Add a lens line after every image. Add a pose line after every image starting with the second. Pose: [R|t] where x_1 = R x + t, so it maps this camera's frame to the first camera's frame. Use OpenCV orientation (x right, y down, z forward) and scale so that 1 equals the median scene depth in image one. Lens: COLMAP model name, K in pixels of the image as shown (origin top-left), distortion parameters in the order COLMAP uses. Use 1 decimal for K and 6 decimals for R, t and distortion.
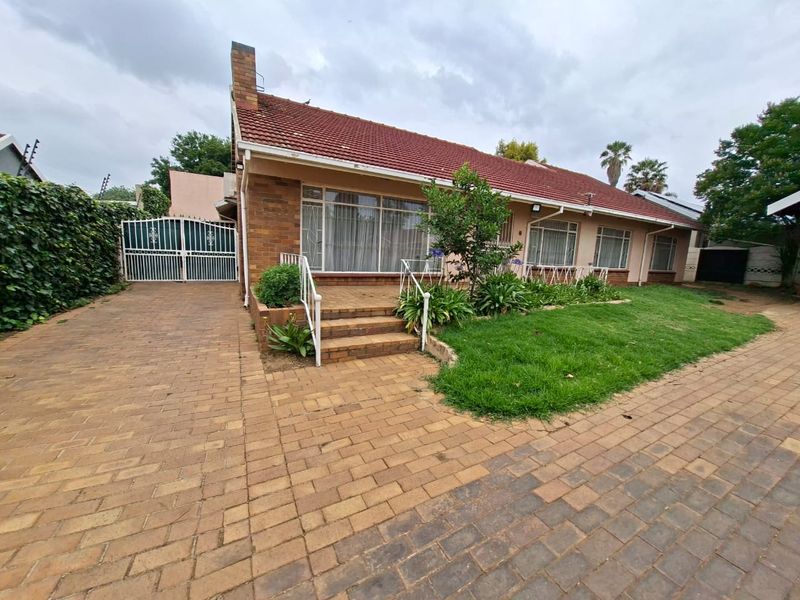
lens RADIAL K [[314.8, 0, 405.3], [0, 314.8, 301.9], [0, 0, 1]] dist [-0.006105, 0.000372]
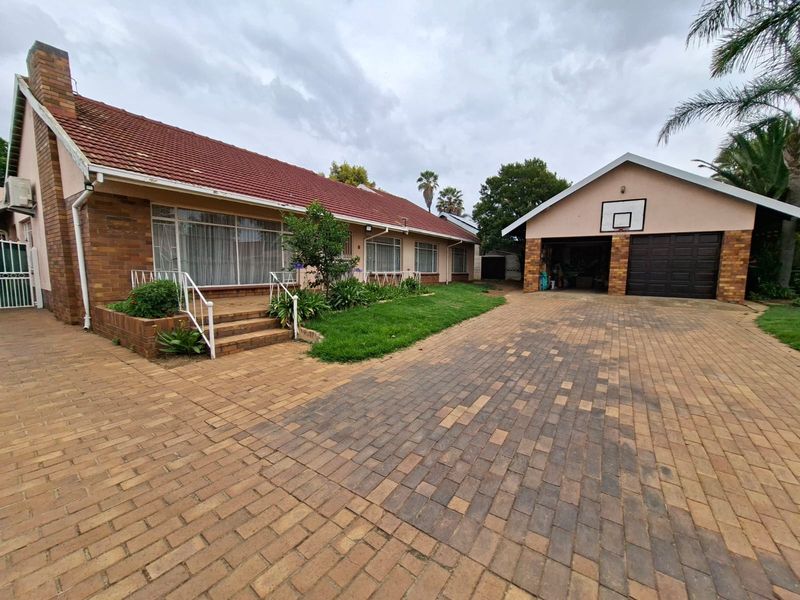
lens RADIAL K [[314.8, 0, 405.3], [0, 314.8, 301.9], [0, 0, 1]] dist [-0.006105, 0.000372]
pose [[0.885931, -0.083422, 0.456254, -0.100482], [0.098368, 0.995109, -0.009059, 0.043901], [-0.453266, 0.052907, 0.889804, -0.314468]]
